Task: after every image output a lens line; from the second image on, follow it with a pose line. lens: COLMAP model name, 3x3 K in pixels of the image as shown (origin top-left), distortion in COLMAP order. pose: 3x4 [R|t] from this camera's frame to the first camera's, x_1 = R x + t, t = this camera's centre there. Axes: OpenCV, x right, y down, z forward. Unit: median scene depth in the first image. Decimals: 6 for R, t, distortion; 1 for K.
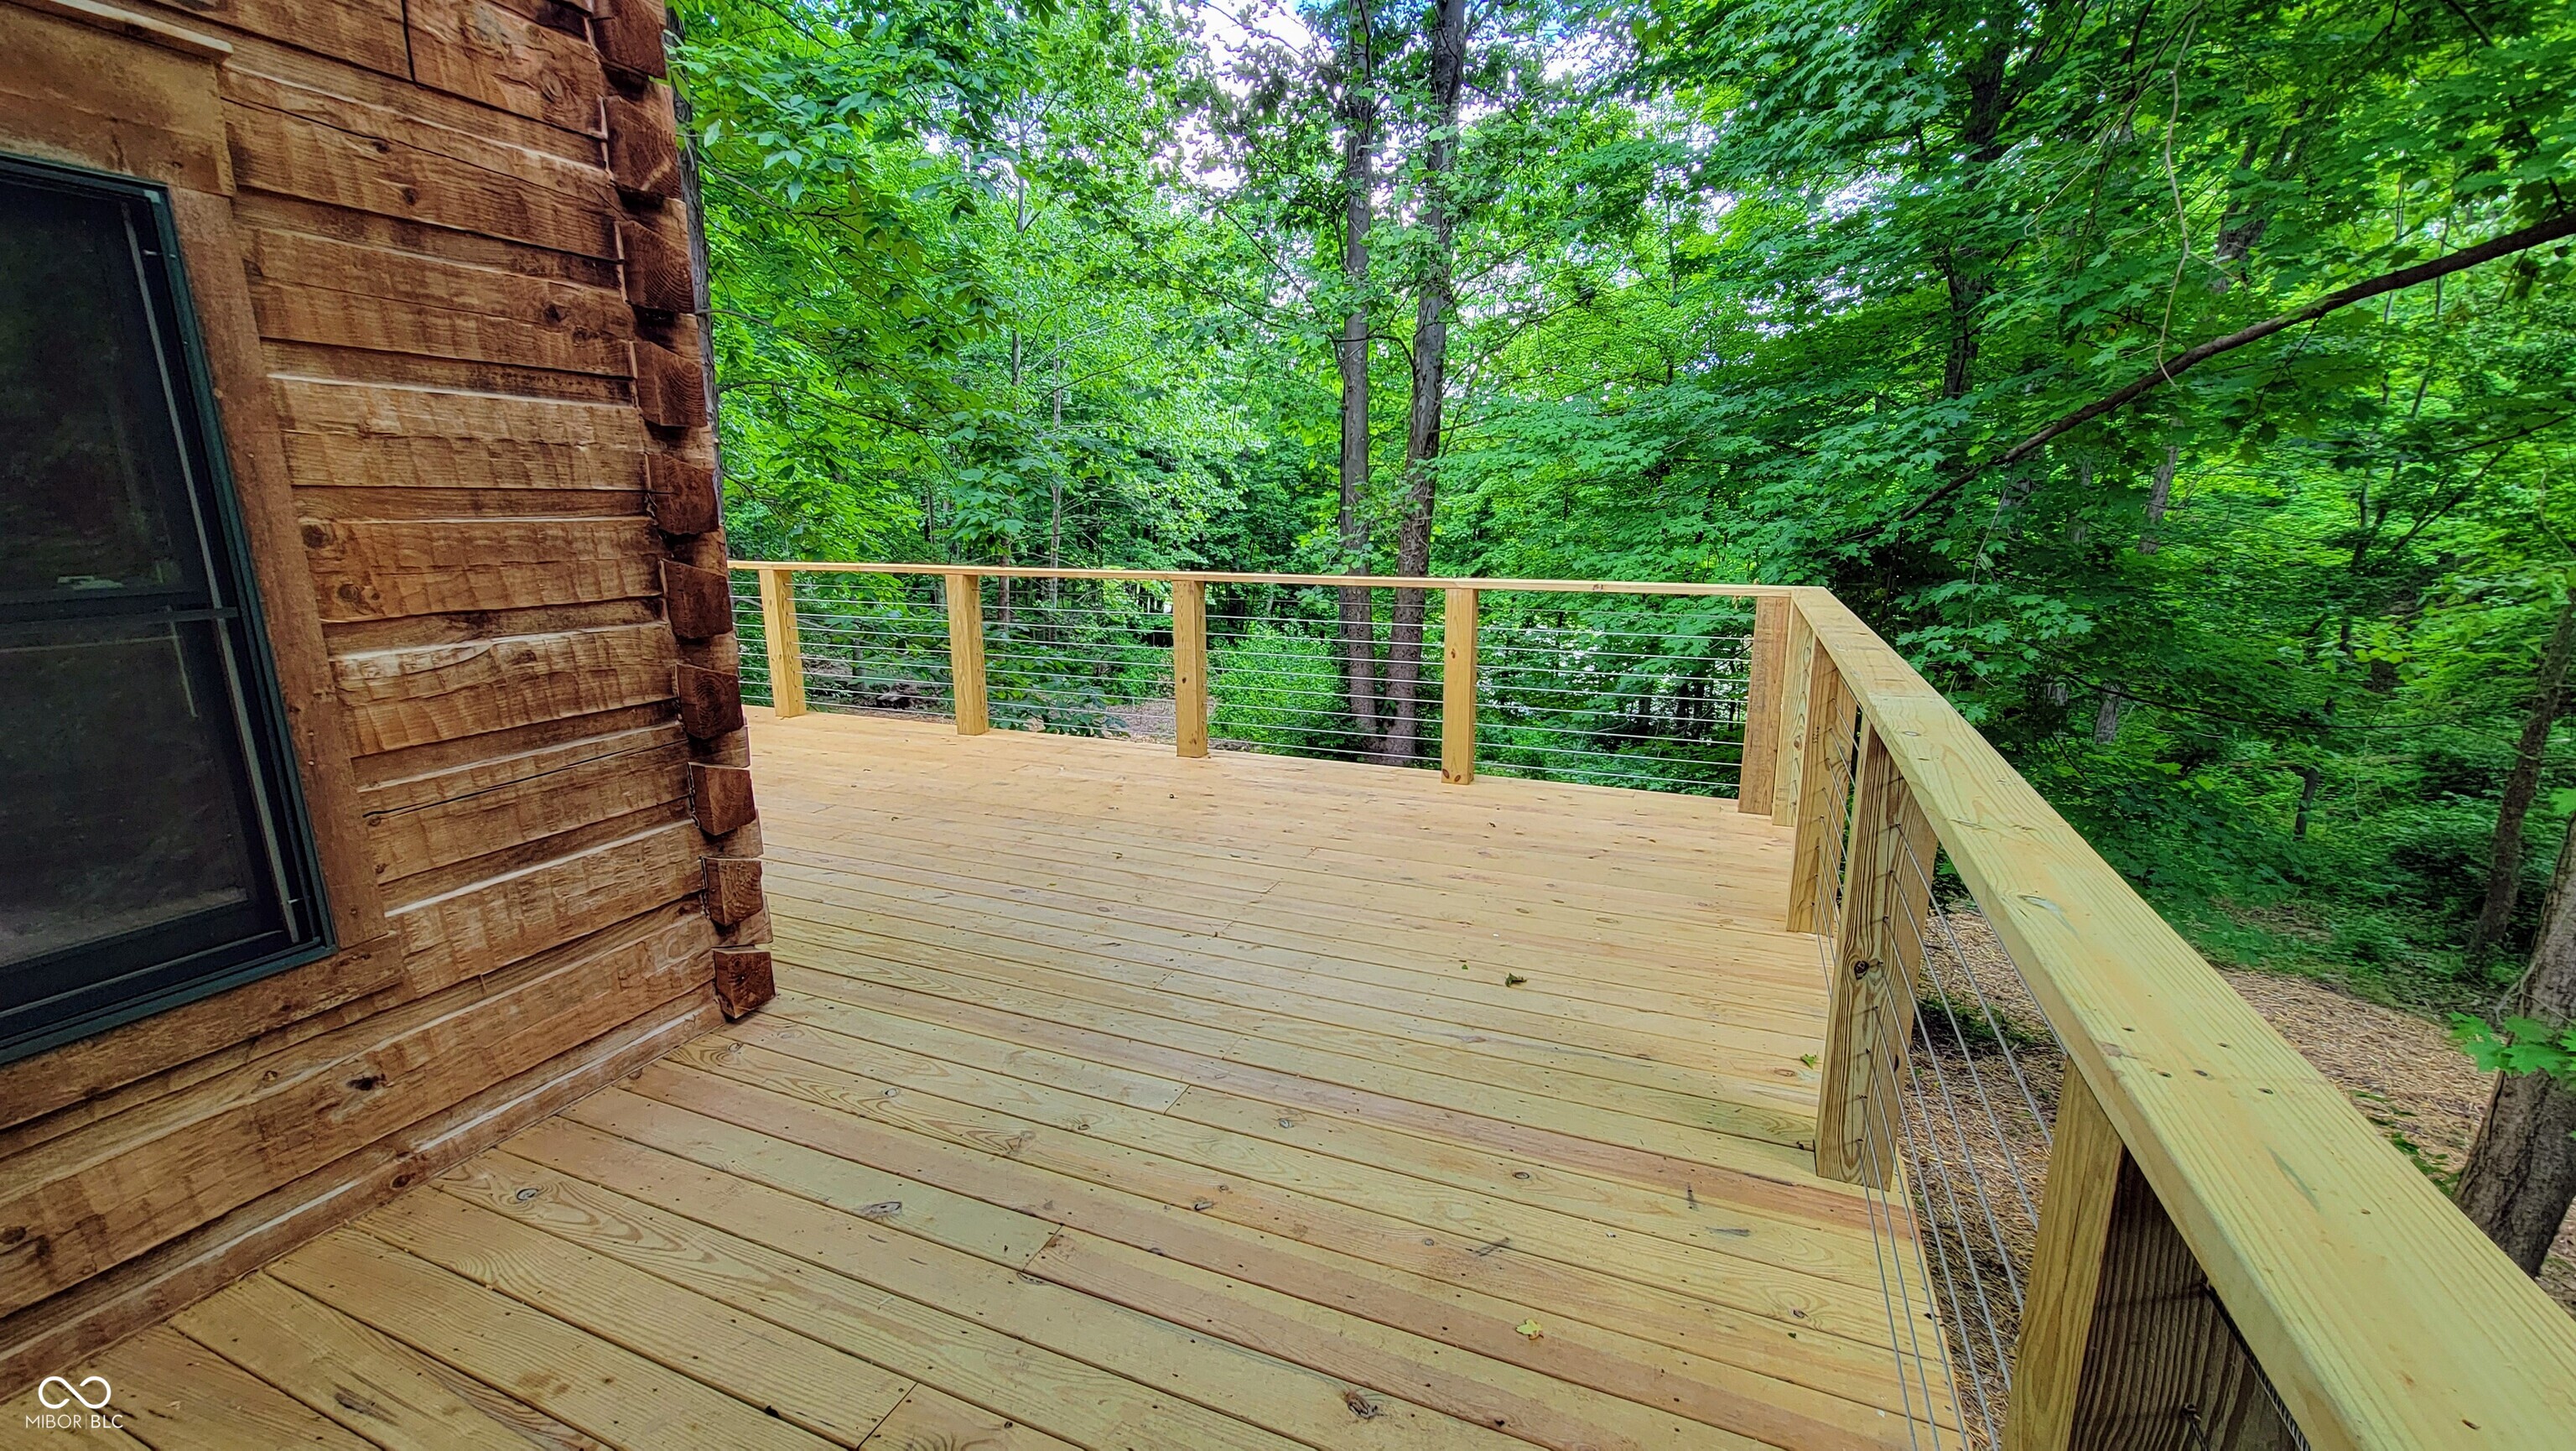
lens RADIAL K [[982.6, 0, 1338.1], [0, 982.6, 716.6], [0, 0, 1]] dist [-0.000677, -0.000009]
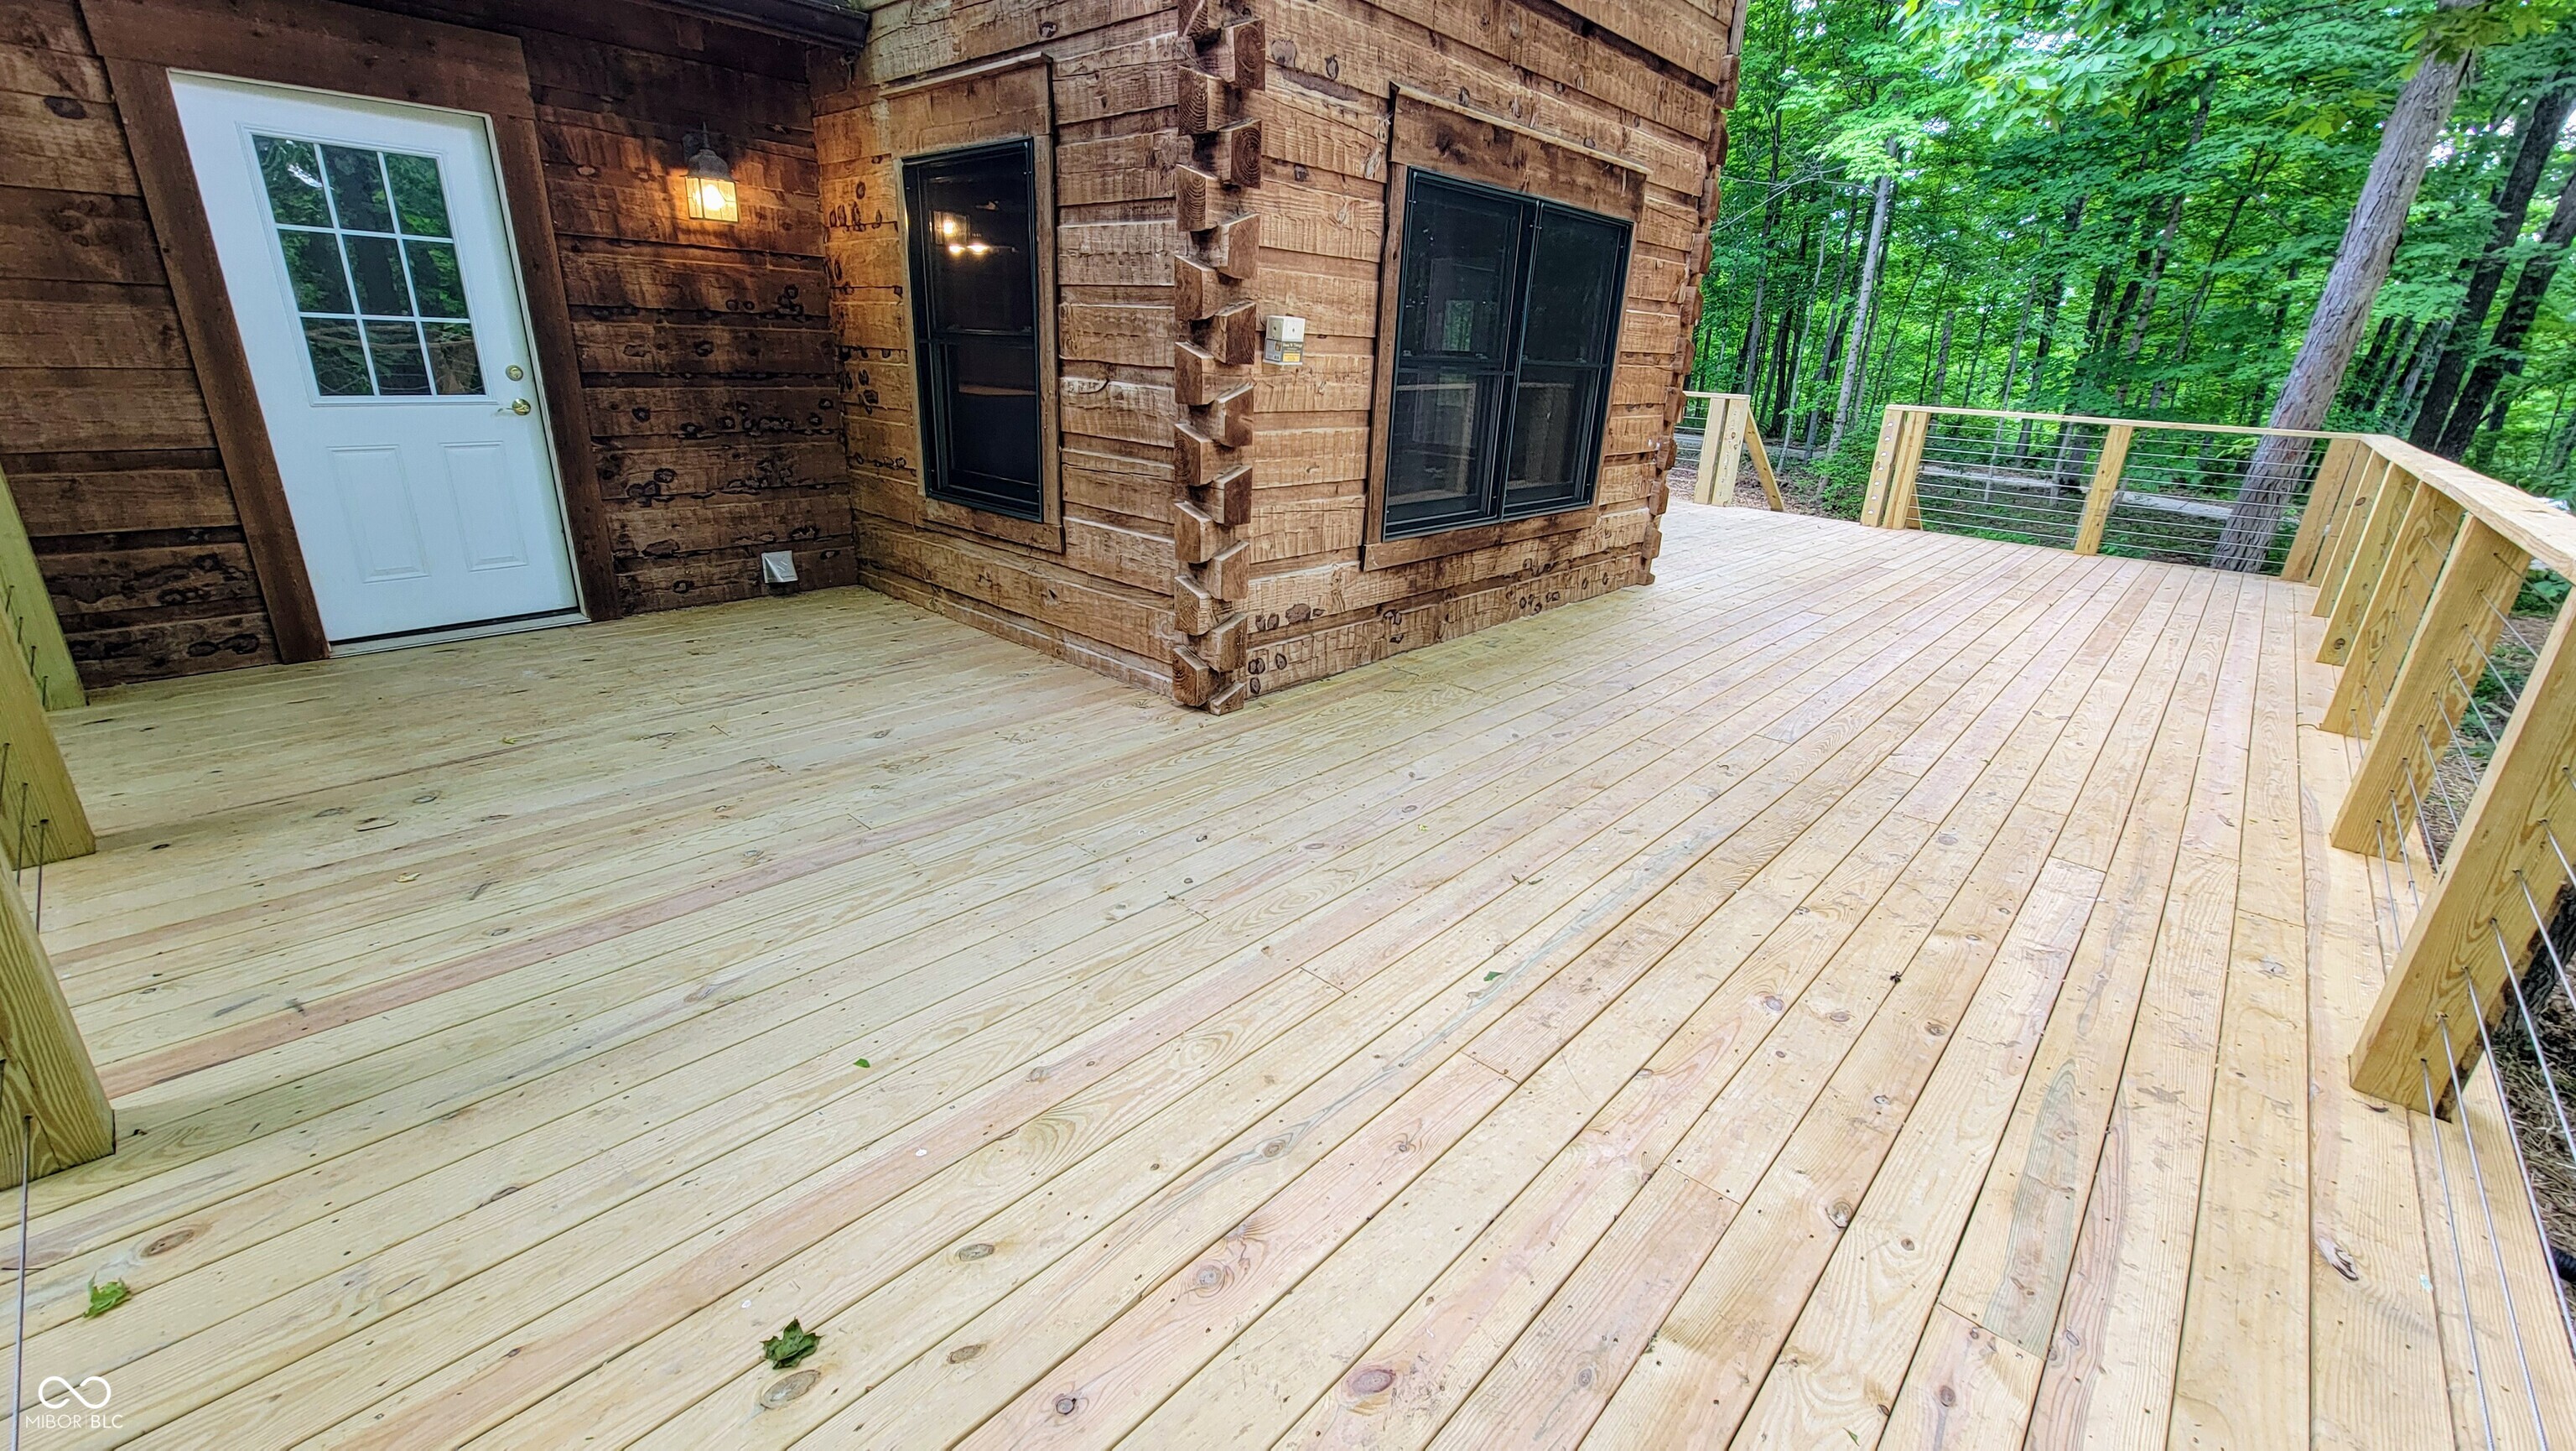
lens RADIAL K [[1050.4, 0, 1286.8], [0, 1050.4, 738.0], [0, 0, 1]] dist [-0.006744, 0.000039]
pose [[-0.363134, 0.312946, -0.877610, 0.756482], [-0.242403, 0.877741, 0.413293, -0.345654], [0.899653, 0.362816, -0.242879, 1.866365]]
